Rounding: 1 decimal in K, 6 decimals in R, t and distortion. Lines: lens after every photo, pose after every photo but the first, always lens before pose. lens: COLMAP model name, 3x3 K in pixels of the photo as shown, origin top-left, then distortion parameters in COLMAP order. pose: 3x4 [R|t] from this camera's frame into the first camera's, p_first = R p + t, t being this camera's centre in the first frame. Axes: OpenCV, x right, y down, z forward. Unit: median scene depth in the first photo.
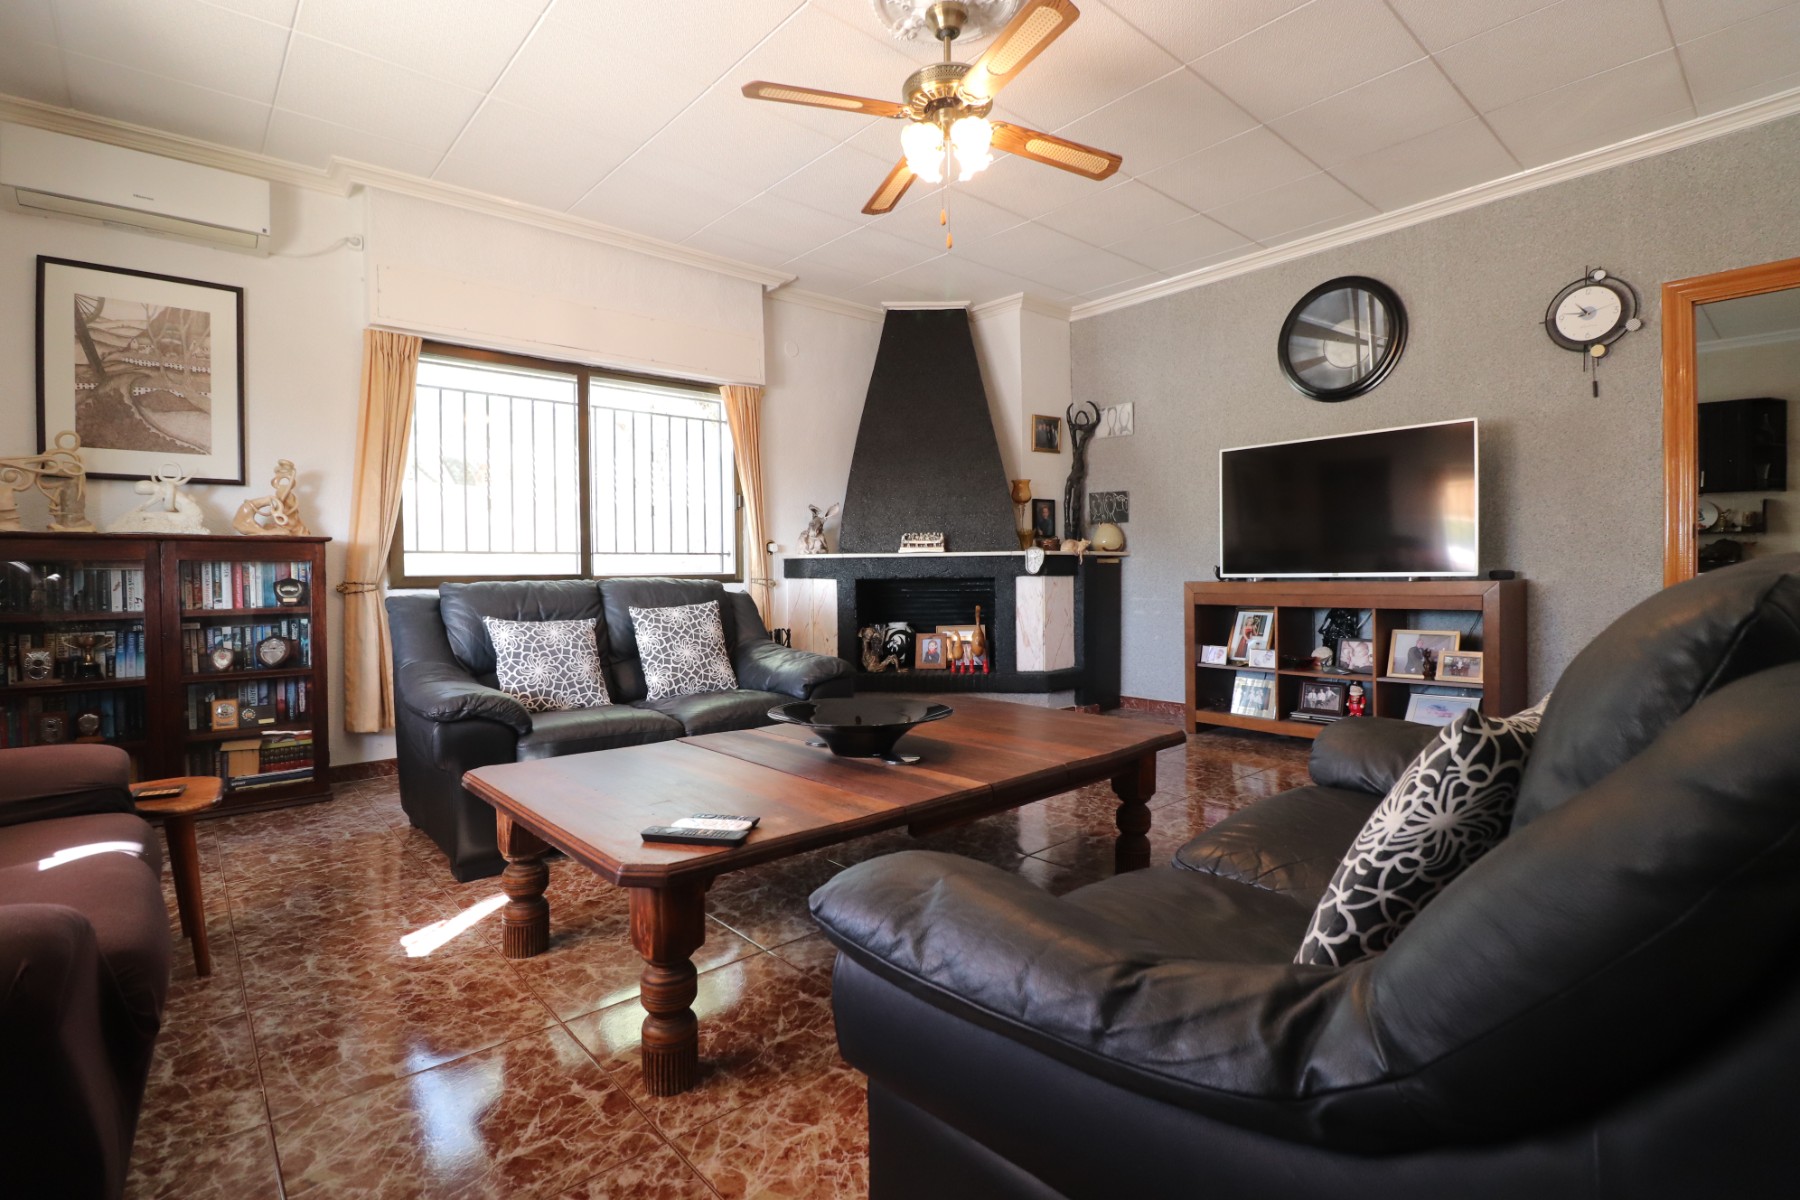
lens RADIAL K [[834.8, 0, 903.4], [0, 834.8, 585.4], [0, 0, 1]] dist [0.001864, -0.014373]
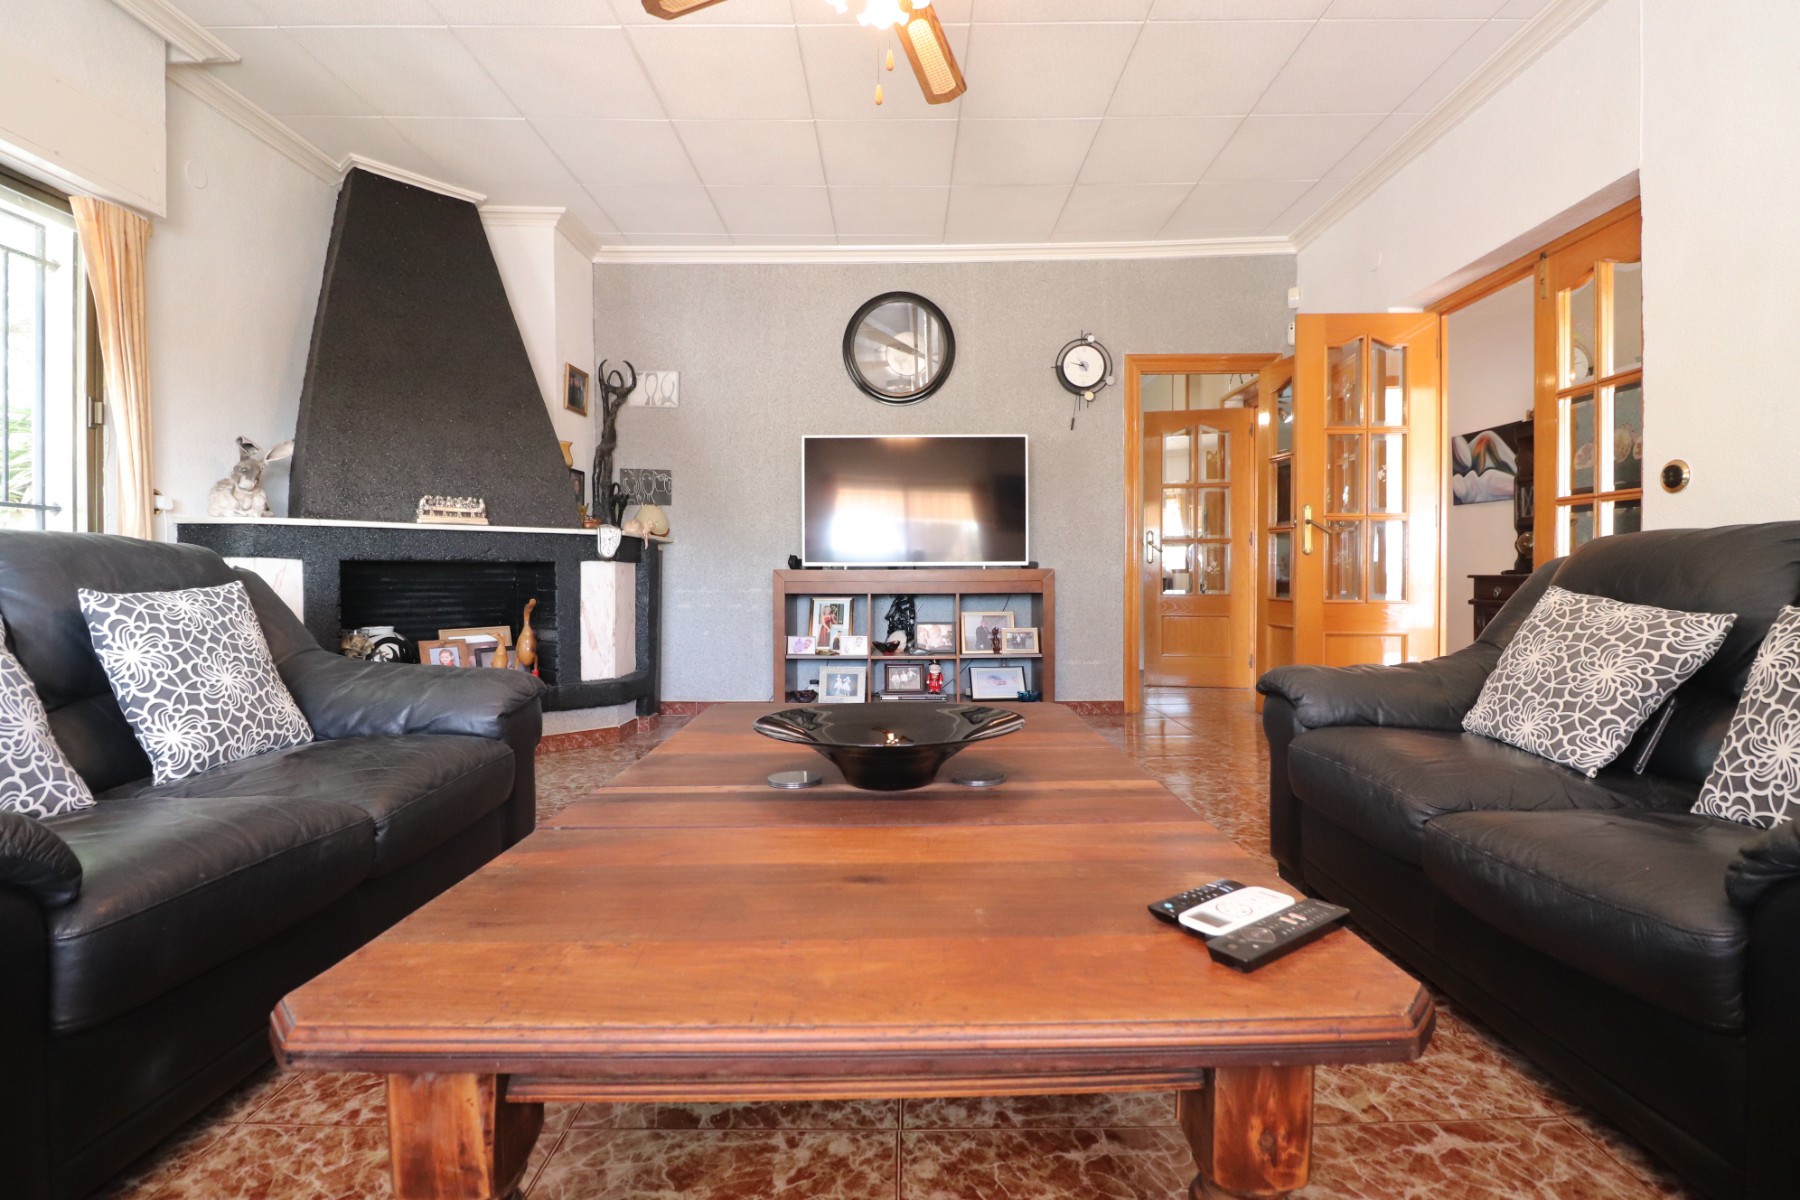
lens RADIAL K [[834.8, 0, 903.4], [0, 834.8, 585.4], [0, 0, 1]] dist [0.001864, -0.014373]
pose [[0.663515, 0.002920, 0.748157, -0.254262], [0.005533, 0.999946, -0.008810, 0.020865], [-0.748143, 0.009985, 0.663463, 0.246628]]
